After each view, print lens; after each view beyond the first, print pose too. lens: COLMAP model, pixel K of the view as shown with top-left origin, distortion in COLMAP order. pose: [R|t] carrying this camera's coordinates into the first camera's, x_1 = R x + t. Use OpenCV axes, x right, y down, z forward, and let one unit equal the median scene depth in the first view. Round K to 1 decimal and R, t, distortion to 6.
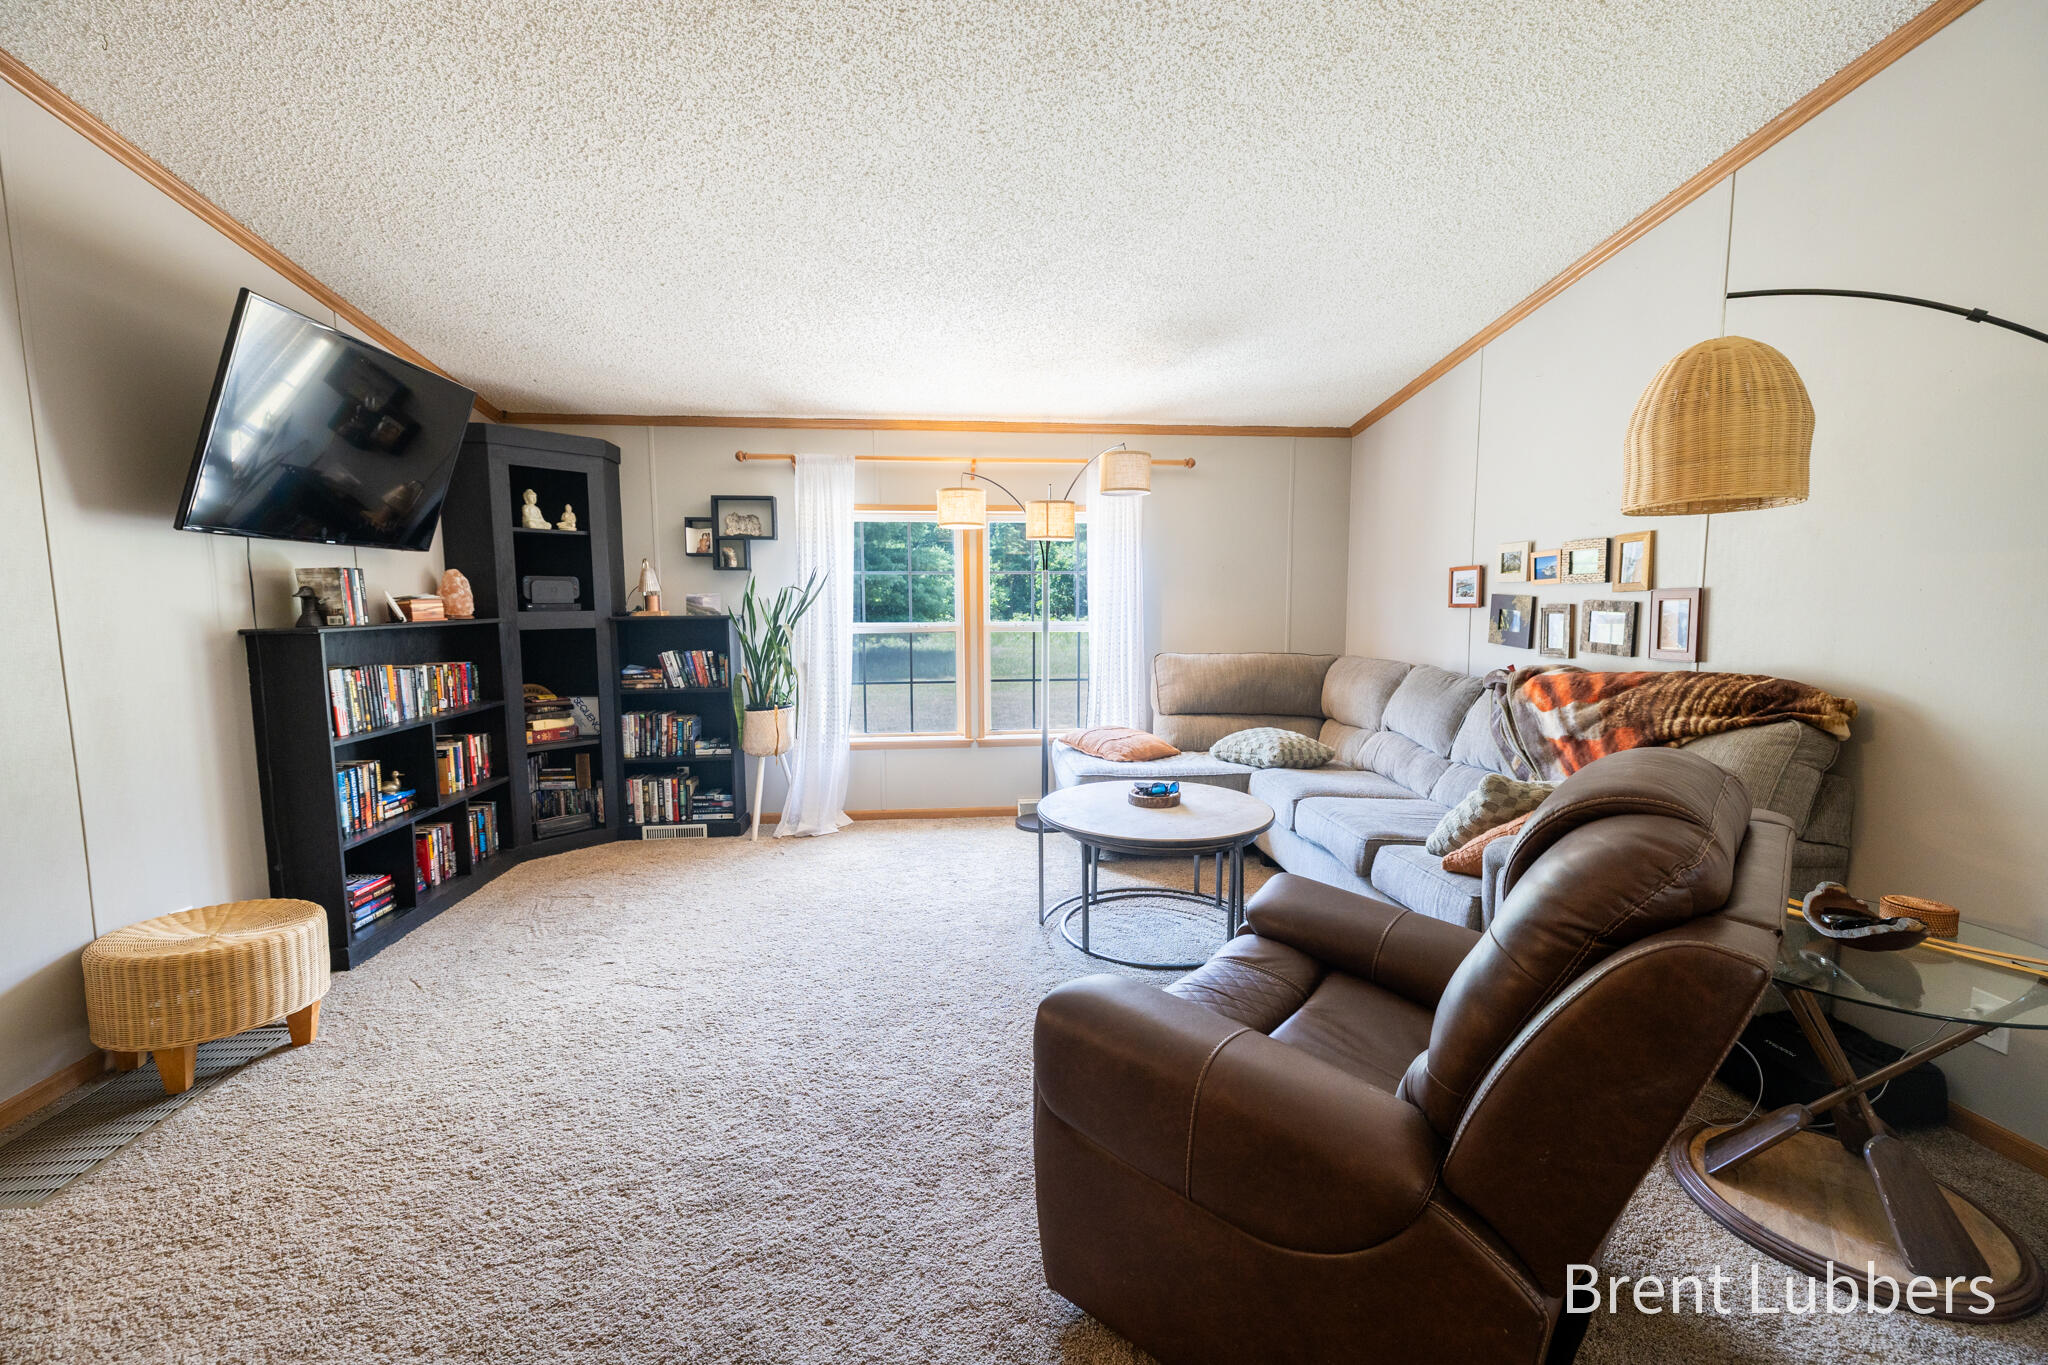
lens RADIAL K [[856.6, 0, 1033.8], [0, 856.6, 680.1], [0, 0, 1]] dist [0.000574, -0.000310]
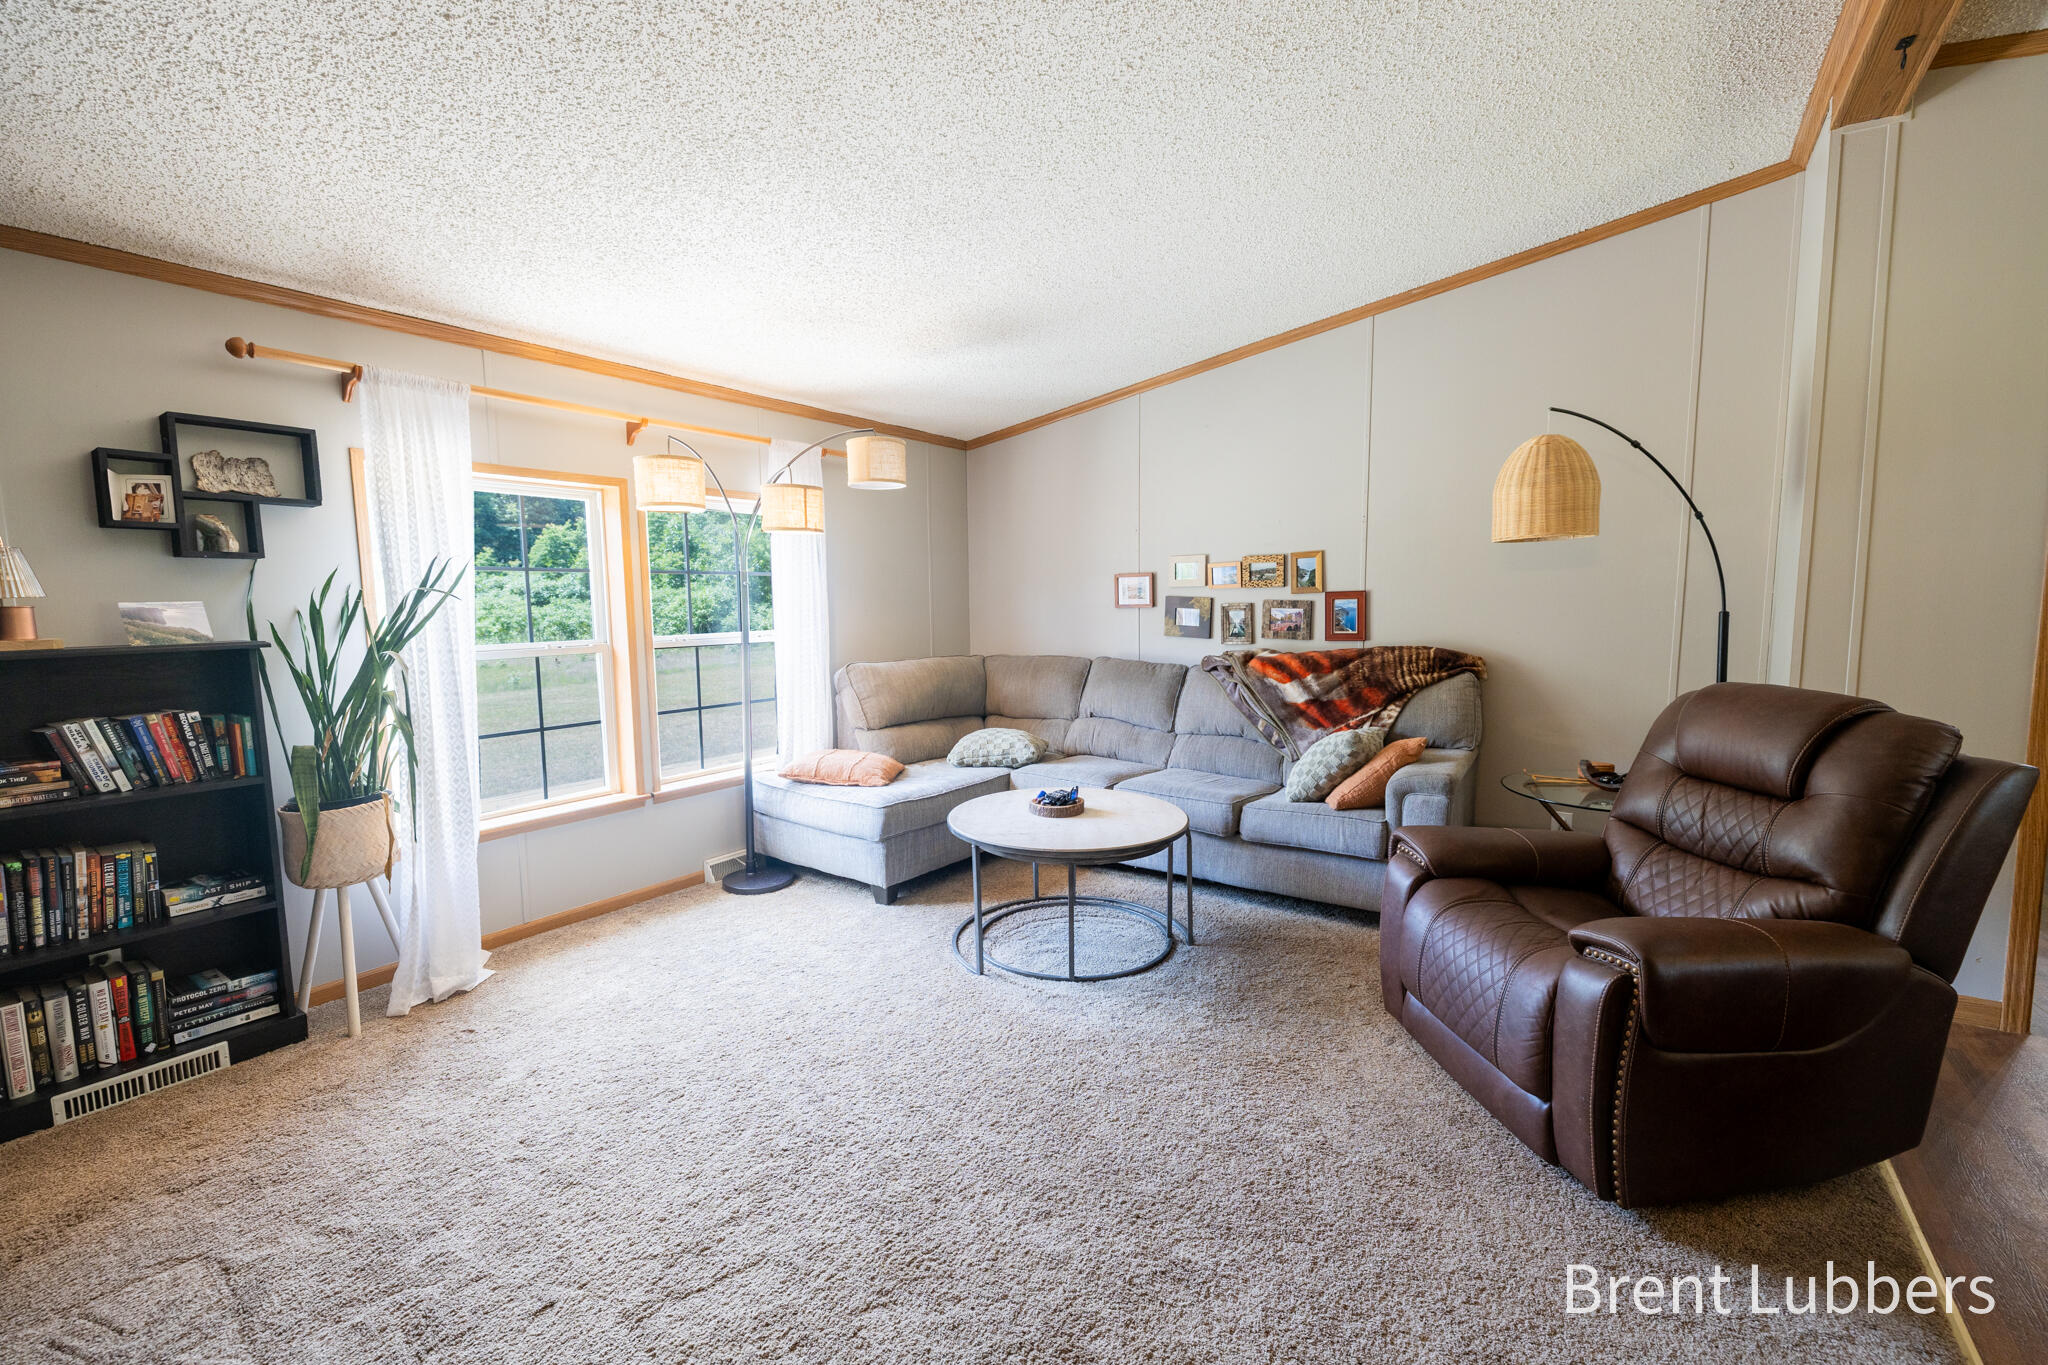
lens RADIAL K [[856.6, 0, 1028.7], [0, 856.6, 680.7], [0, 0, 1]] dist [0.000574, -0.000310]
pose [[0.655799, -0.077357, 0.750962, -0.440826], [0.082315, 0.996133, 0.030728, -0.027380], [-0.750435, 0.041664, 0.659630, 0.279163]]
